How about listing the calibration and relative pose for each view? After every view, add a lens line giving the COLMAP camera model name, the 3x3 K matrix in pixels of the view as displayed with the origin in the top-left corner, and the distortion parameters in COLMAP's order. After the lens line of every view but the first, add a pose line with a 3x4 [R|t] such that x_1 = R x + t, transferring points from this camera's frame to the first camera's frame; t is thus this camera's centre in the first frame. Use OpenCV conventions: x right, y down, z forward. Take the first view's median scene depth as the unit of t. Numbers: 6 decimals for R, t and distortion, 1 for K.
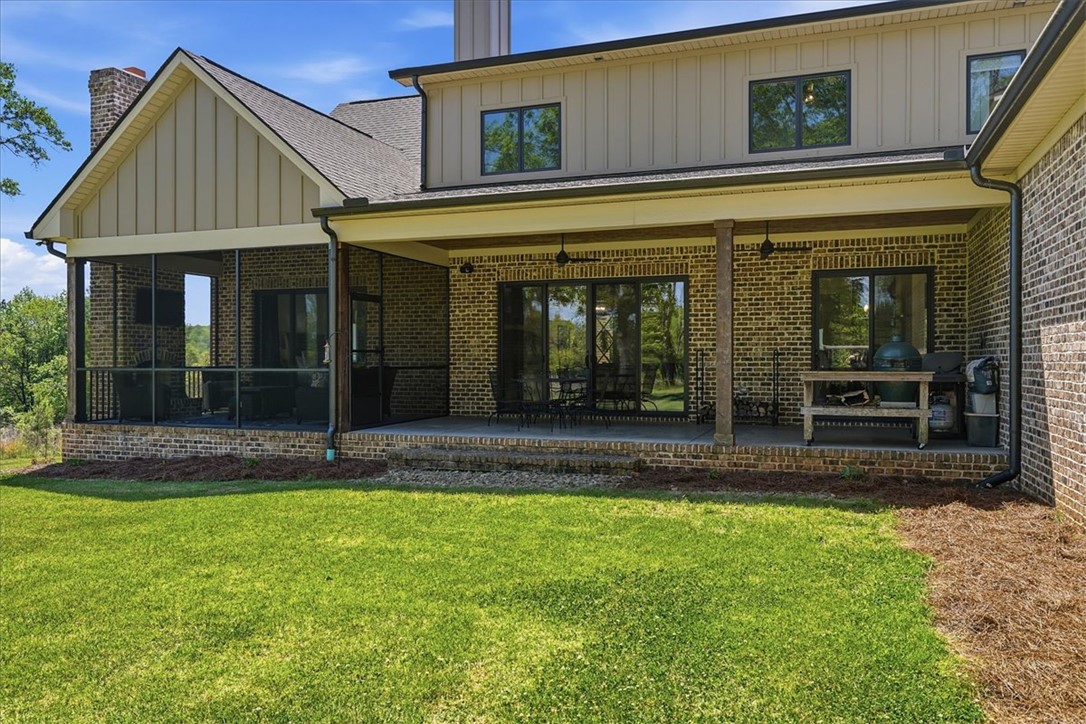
lens RADIAL K [[798.0, 0, 543.2], [0, 798.0, 361.8], [0, 0, 1]] dist [-0.000121, -0.000096]
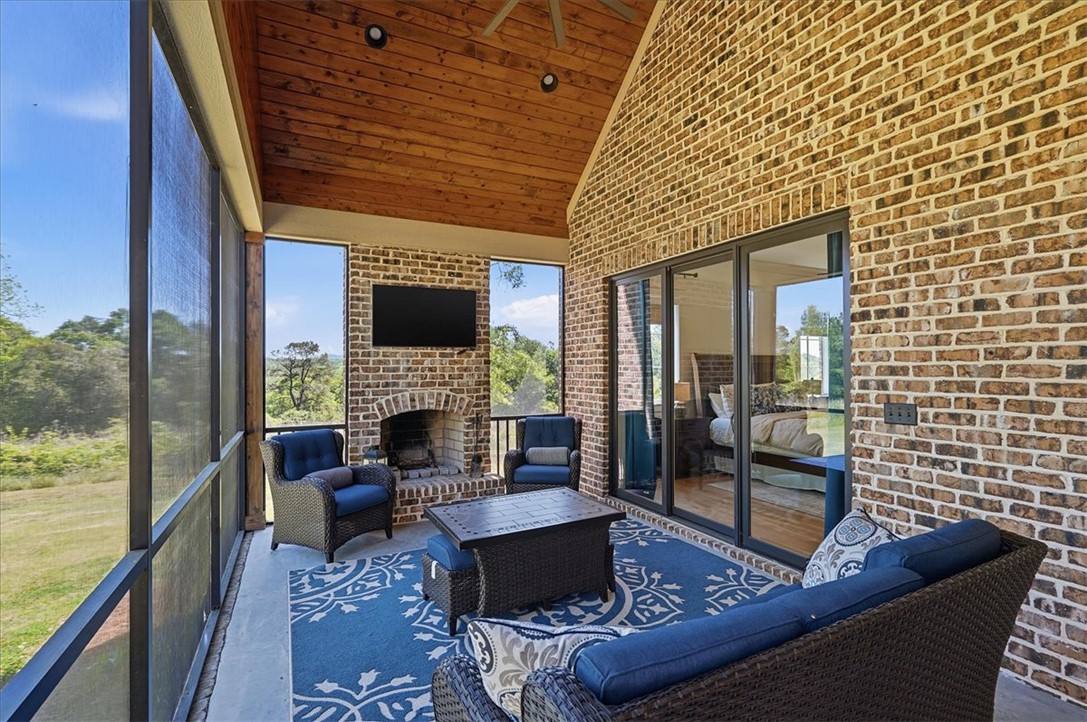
lens RADIAL K [[494.0, 0, 542.2], [0, 494.0, 364.5], [0, 0, 1]] dist [0.001124, 0.000101]
pose [[0.725409, -0.007909, -0.688273, -0.177340], [0.004333, 0.999967, -0.006924, -0.031456], [0.688304, 0.002040, 0.725419, 0.783583]]
